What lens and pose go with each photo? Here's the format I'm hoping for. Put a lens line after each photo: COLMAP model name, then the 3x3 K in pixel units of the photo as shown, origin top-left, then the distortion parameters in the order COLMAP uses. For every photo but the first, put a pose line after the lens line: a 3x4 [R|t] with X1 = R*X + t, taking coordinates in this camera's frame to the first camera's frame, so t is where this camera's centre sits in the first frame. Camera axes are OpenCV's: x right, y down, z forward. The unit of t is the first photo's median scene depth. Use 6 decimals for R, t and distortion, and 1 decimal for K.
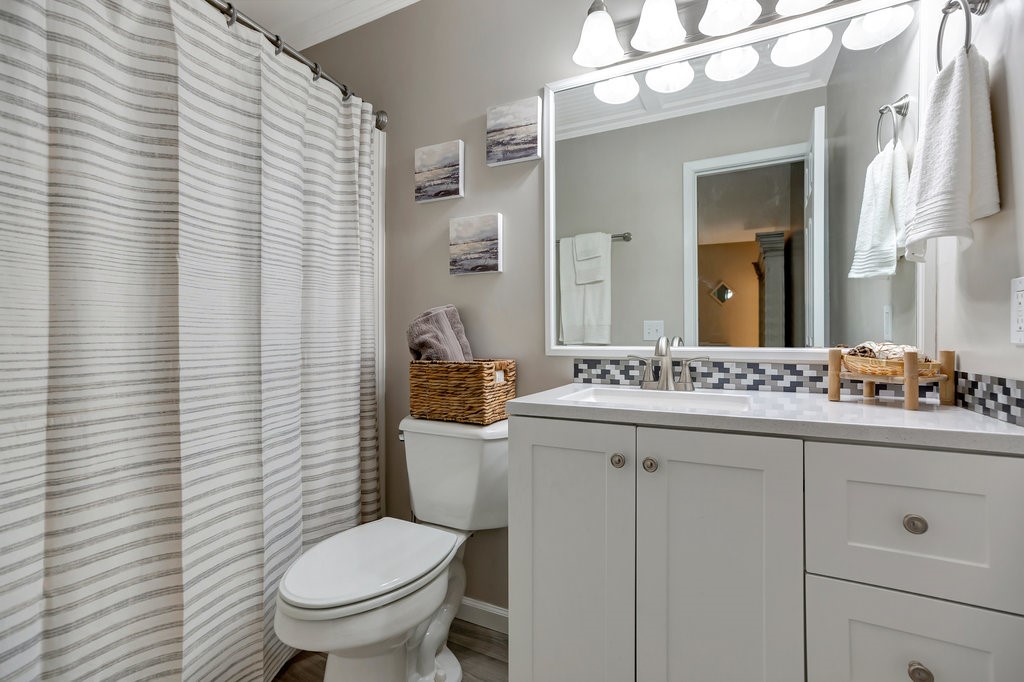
lens RADIAL K [[471.0, 0, 514.3], [0, 471.0, 340.0], [0, 0, 1]] dist [-0.033863, 0.024804]
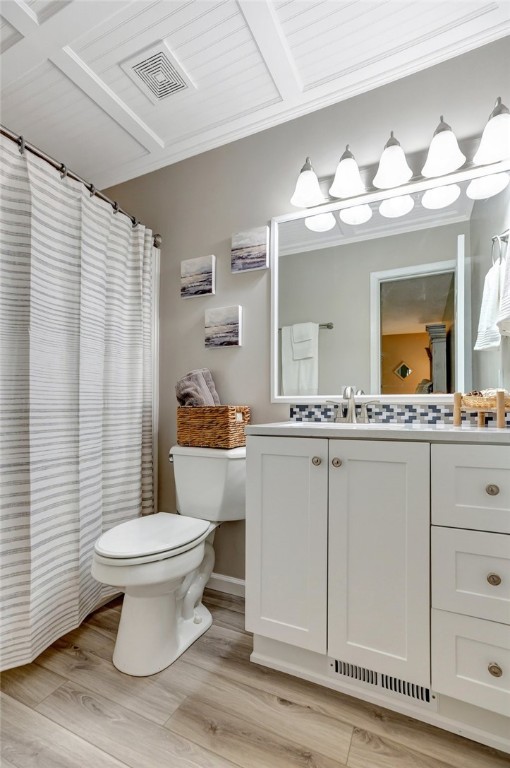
lens RADIAL K [[353.2, 0, 251.3], [0, 353.2, 401.8], [0, 0, 1]] dist [-0.033863, 0.024804]
pose [[0.999926, 0.006385, 0.010384, -0.007012], [-0.006301, 0.999947, -0.008123, 0.048008], [-0.010435, 0.008057, 0.999913, -0.116713]]
